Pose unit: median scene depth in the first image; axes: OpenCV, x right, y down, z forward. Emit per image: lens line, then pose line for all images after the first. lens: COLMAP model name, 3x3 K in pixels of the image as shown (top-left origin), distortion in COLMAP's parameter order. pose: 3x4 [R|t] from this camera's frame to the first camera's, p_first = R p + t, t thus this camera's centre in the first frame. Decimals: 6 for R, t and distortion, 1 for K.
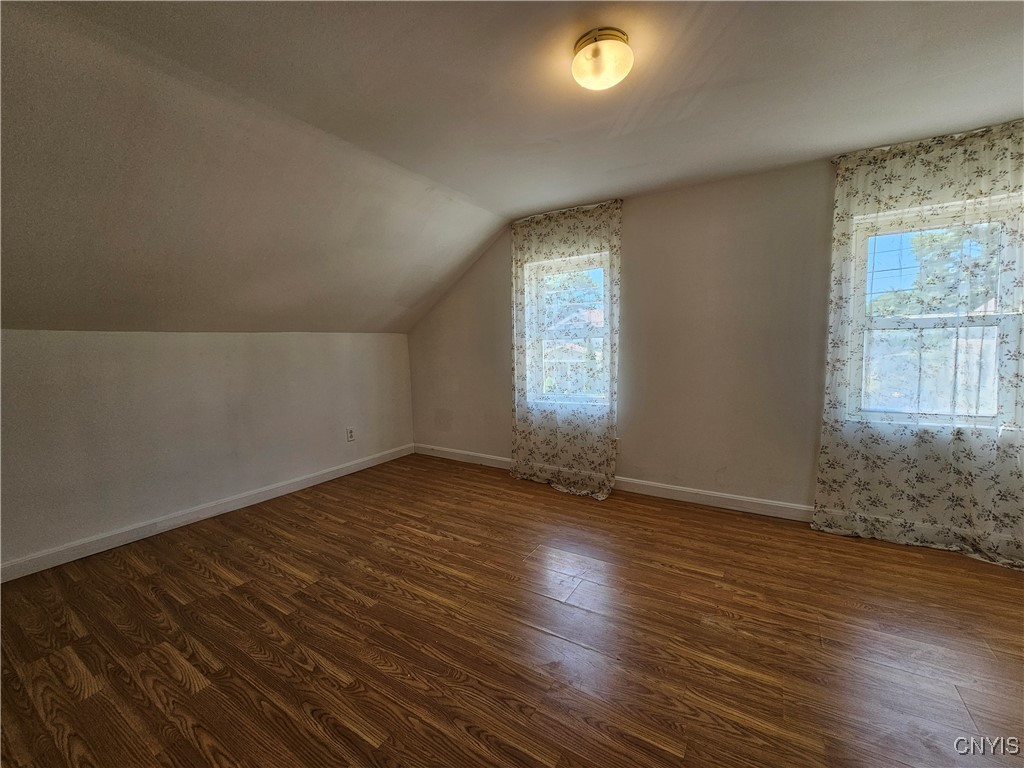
lens RADIAL K [[423.1, 0, 513.3], [0, 423.1, 383.8], [0, 0, 1]] dist [-0.004746, 0.002509]
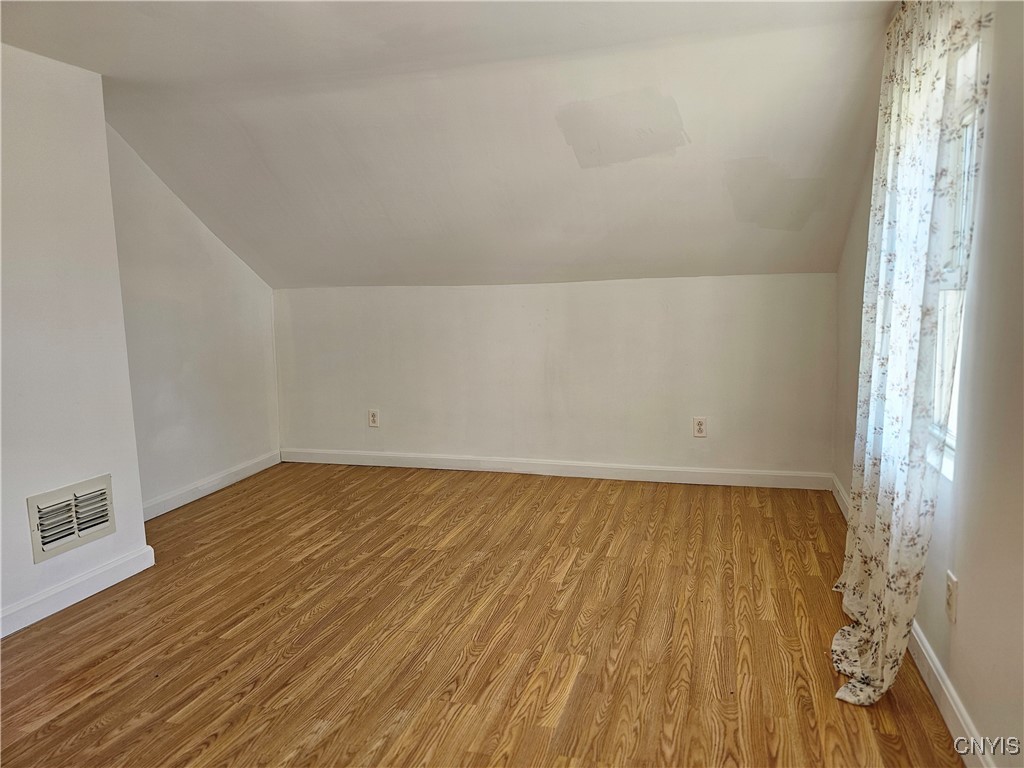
lens RADIAL K [[686.5, 0, 513.4], [0, 686.5, 382.3], [0, 0, 1]] dist [0.047366, -0.010742]
pose [[0.270249, 0.143761, -0.951997, 0.850061], [-0.072627, 0.989016, 0.128734, -0.107105], [0.960047, 0.034350, 0.277721, 0.590484]]
